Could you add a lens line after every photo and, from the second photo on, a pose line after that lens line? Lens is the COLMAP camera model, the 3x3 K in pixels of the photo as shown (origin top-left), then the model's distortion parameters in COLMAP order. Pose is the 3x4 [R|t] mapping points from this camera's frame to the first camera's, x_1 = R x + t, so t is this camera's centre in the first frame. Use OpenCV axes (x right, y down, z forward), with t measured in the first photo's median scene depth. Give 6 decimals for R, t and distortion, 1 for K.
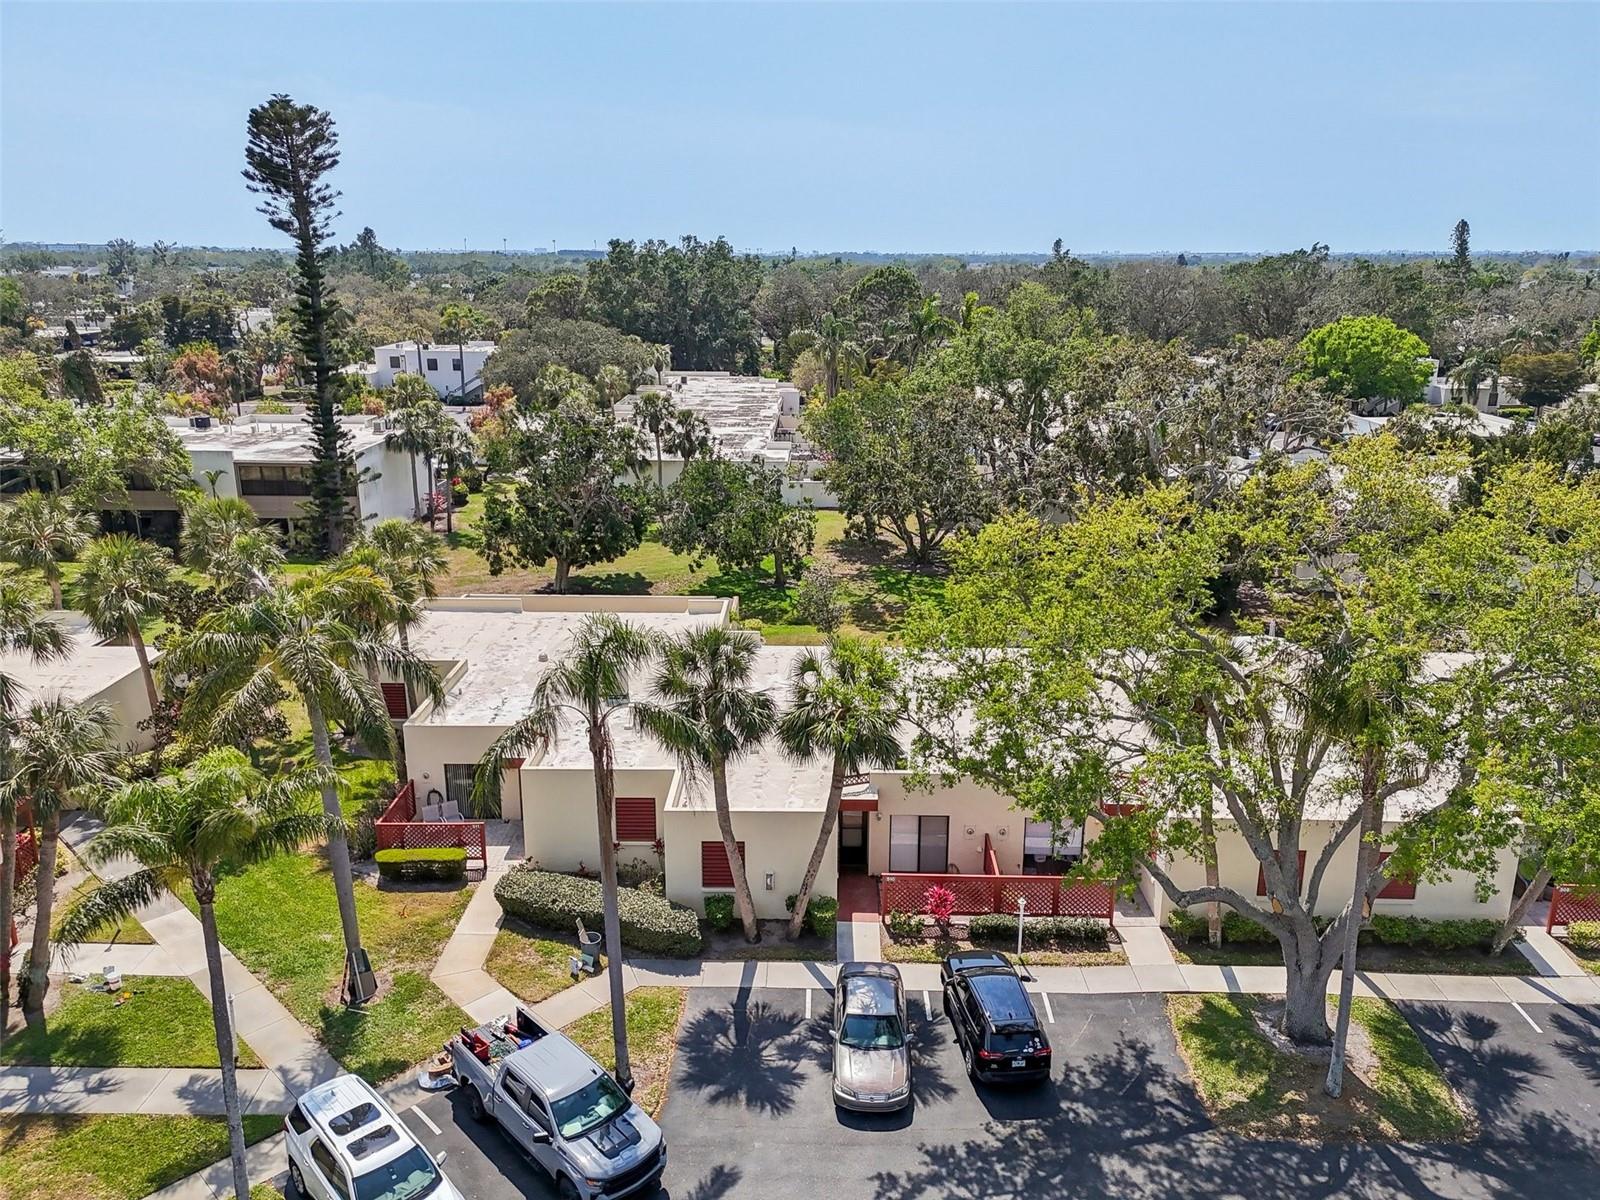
lens RADIAL K [[1189.3, 0, 807.0], [0, 1189.3, 604.6], [0, 0, 1]] dist [0.080153, -0.073333]
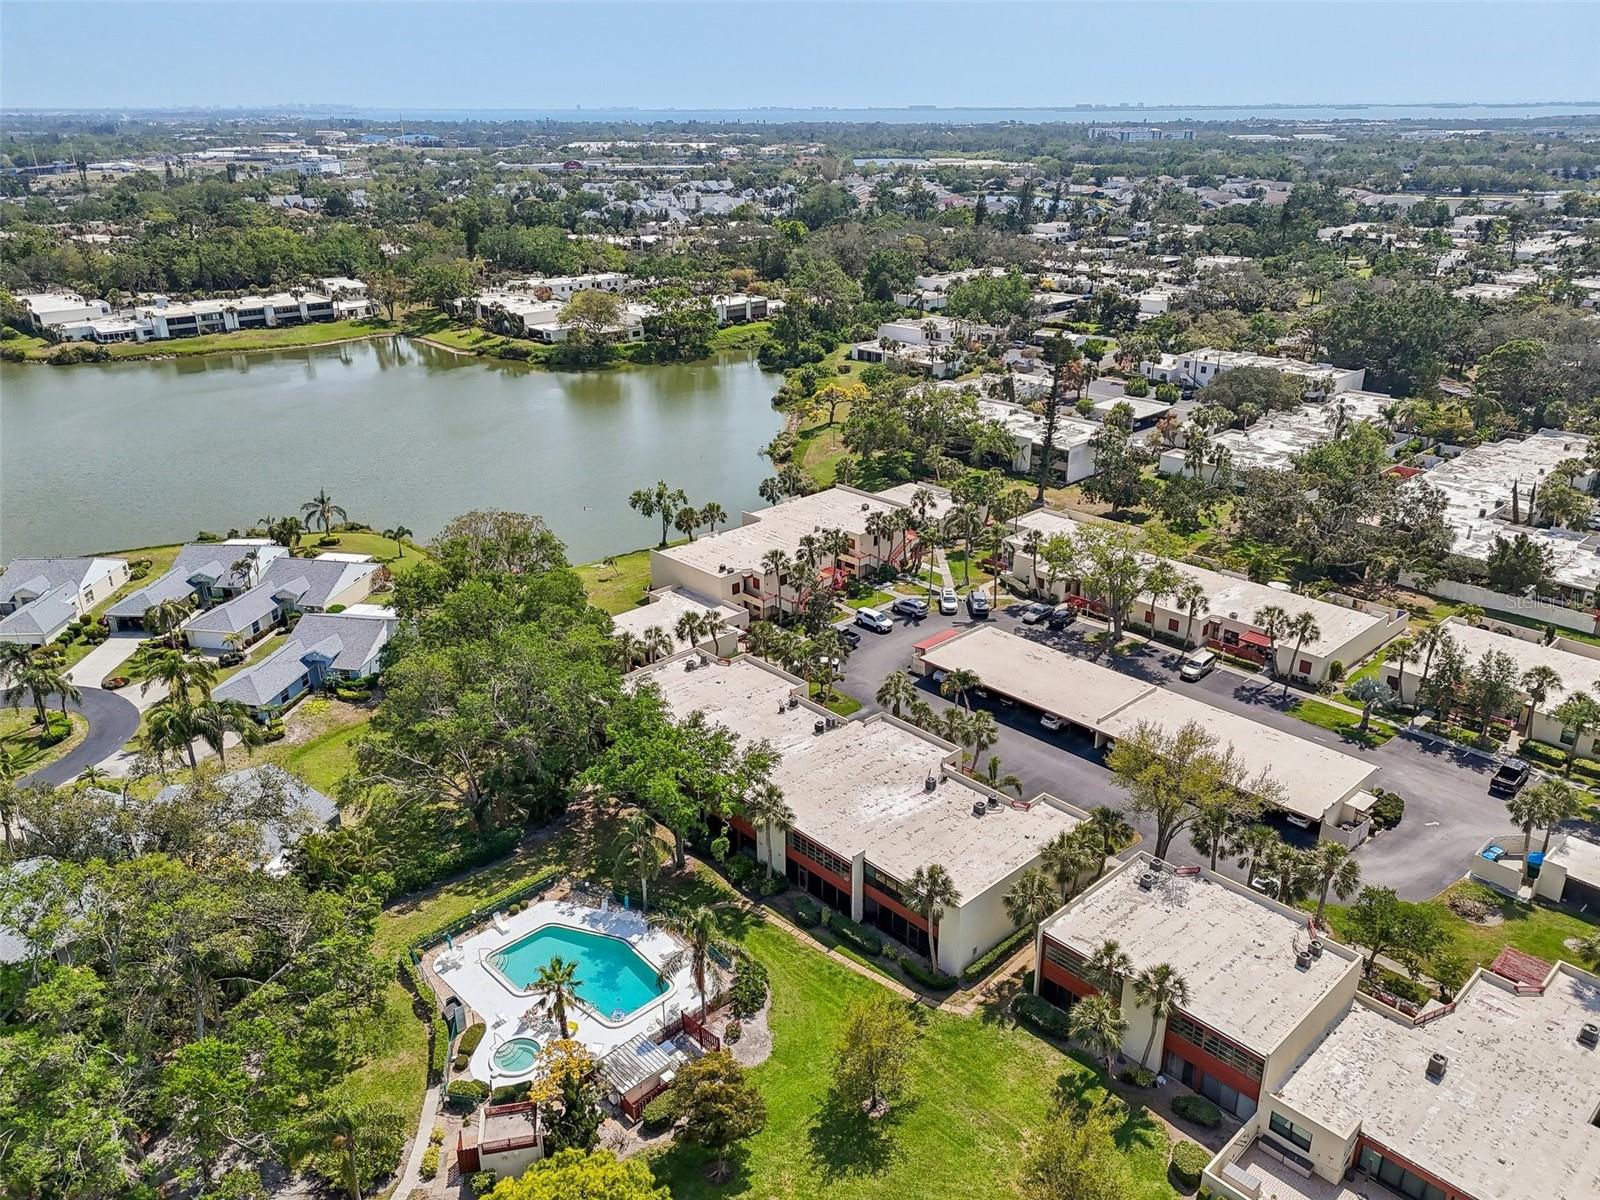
lens RADIAL K [[1189.3, 0, 796.1], [0, 1189.3, 604.4], [0, 0, 1]] dist [0.080153, -0.073333]
pose [[0.693977, 0.270766, -0.667145, 2.413990], [-0.195745, 0.962645, 0.187079, -0.382506], [0.692878, 0.000762, 0.721054, -3.007655]]
